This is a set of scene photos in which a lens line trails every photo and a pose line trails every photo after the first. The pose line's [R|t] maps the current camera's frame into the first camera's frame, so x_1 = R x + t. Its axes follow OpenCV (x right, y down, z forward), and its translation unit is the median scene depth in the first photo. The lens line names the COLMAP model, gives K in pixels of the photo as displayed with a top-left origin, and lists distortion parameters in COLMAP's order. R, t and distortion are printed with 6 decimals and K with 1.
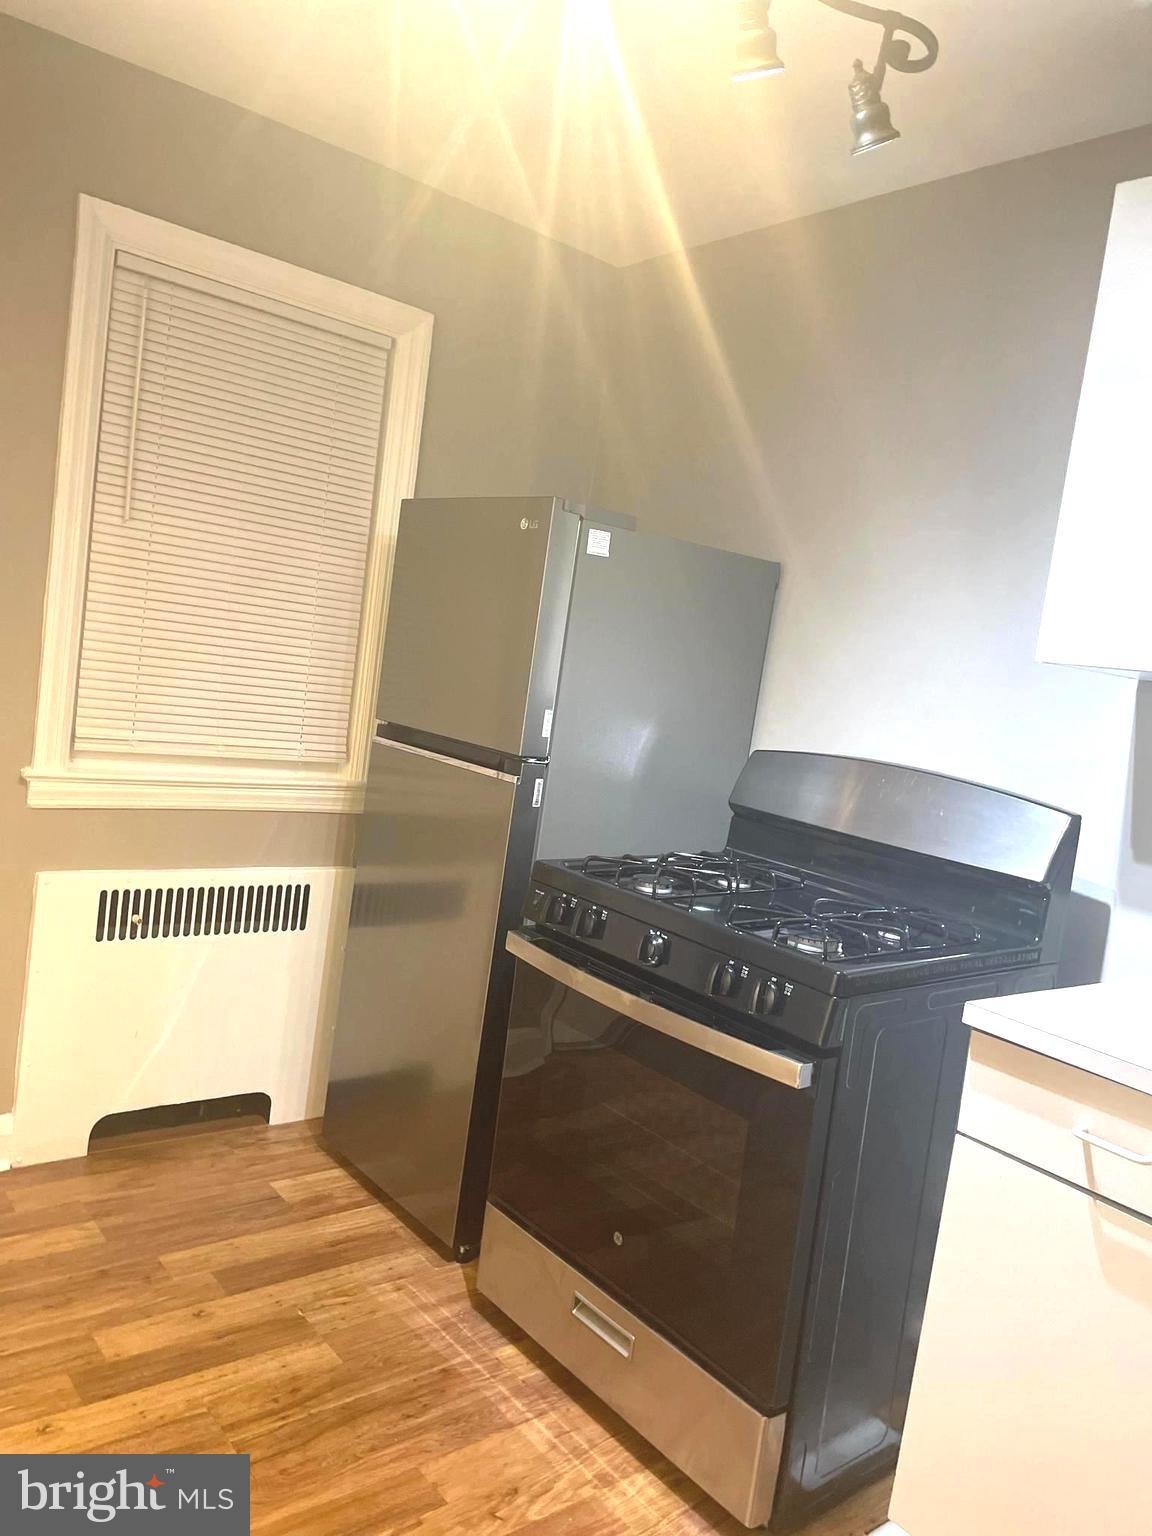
lens RADIAL K [[1170.1, 0, 578.8], [0, 1170.1, 765.9], [0, 0, 1]] dist [0.080069, -0.118471]
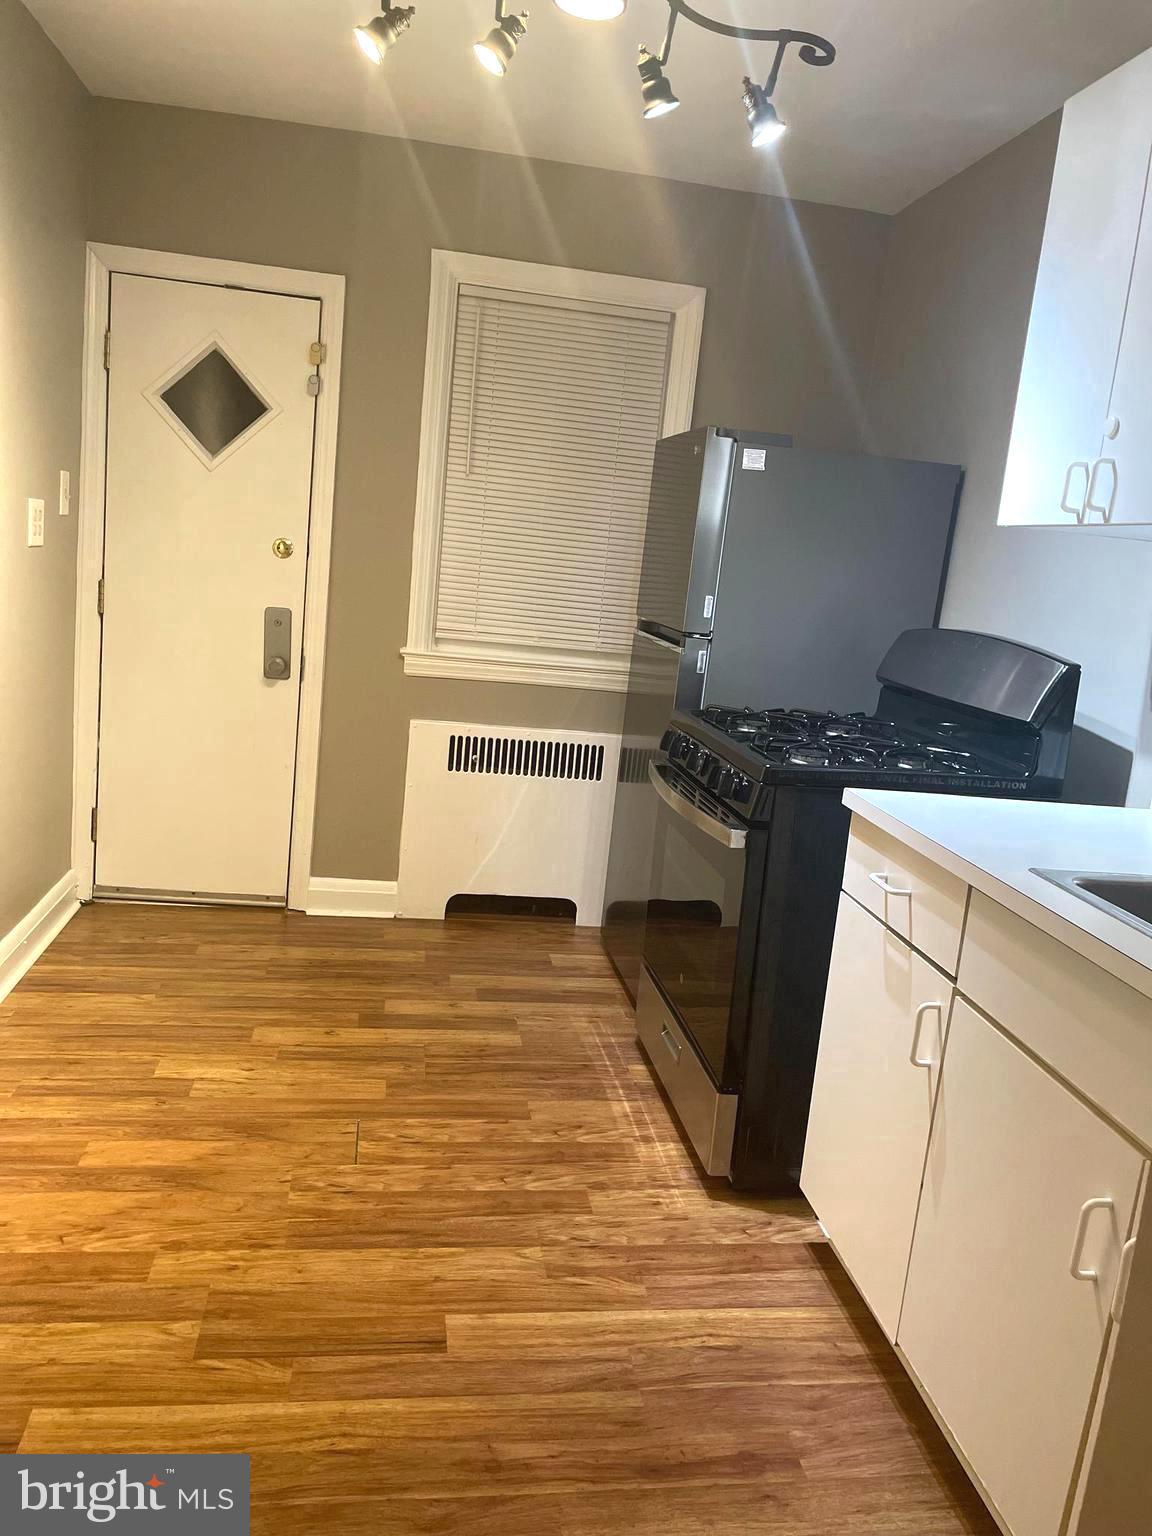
lens RADIAL K [[1170.1, 0, 578.8], [0, 1170.1, 765.9], [0, 0, 1]] dist [0.080069, -0.118471]
pose [[0.864223, 0.045079, -0.501086, 0.484477], [-0.032376, 0.998896, 0.034025, 0.095612], [0.502067, -0.013182, 0.864728, -0.173059]]
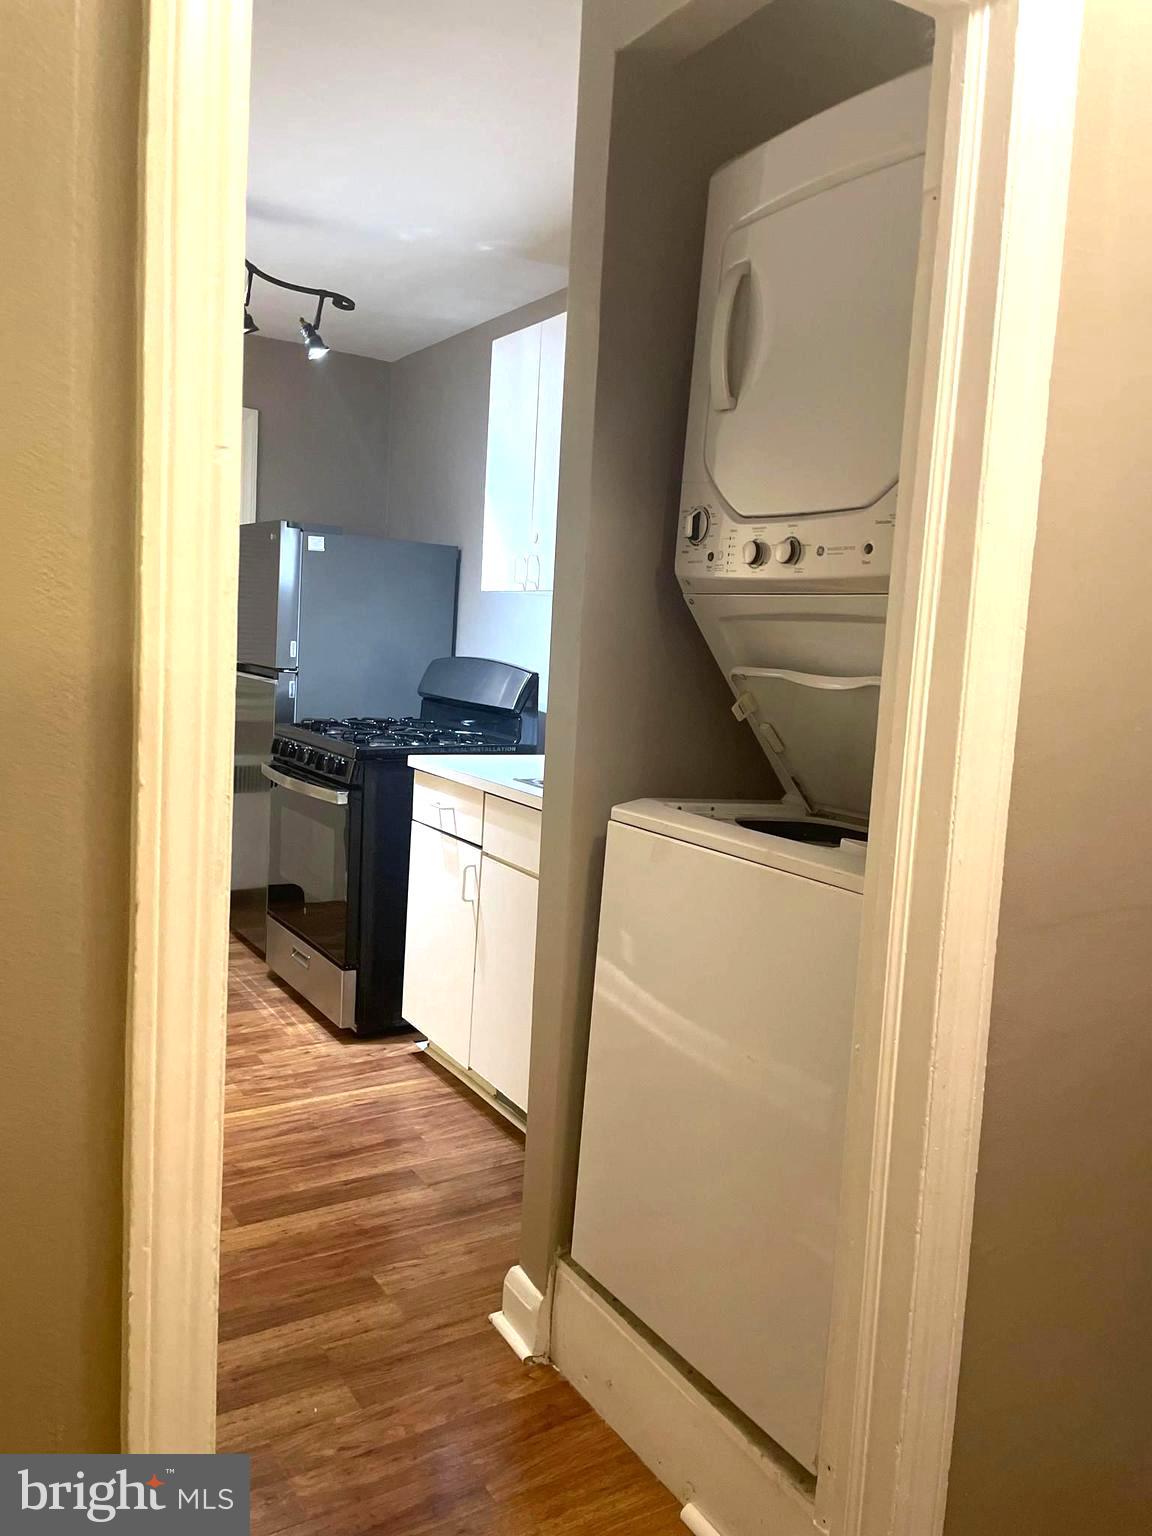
lens RADIAL K [[1184.2, 0, 578.6], [0, 1184.2, 761.4], [0, 0, 1]] dist [0.122533, -0.123041]
pose [[0.988679, -0.058815, -0.138038, 0.613777], [0.058751, 0.998262, -0.004540, 0.160185], [0.138065, -0.003621, 0.990417, -0.691526]]
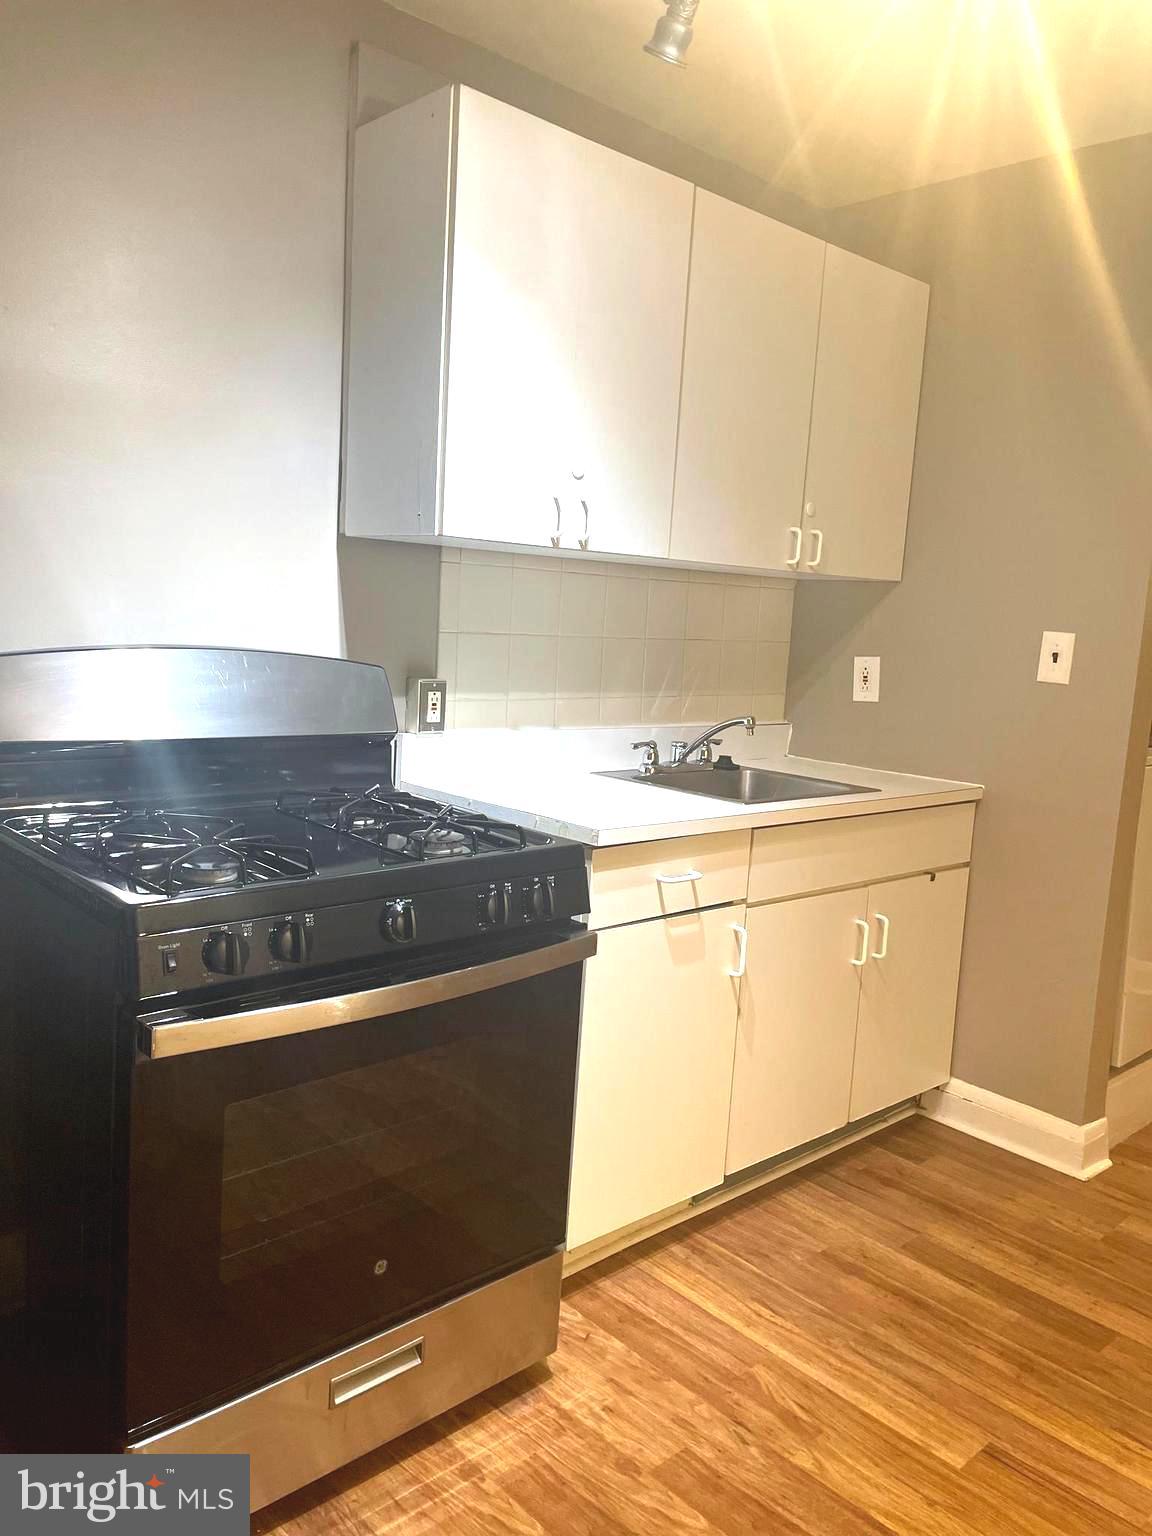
lens RADIAL K [[1170.1, 0, 578.8], [0, 1170.1, 765.9], [0, 0, 1]] dist [0.080069, -0.118471]
pose [[-0.065004, -0.267317, 0.961414, -0.559822], [0.028972, 0.962540, 0.269589, -0.131496], [-0.997464, 0.045378, -0.054824, 0.730911]]
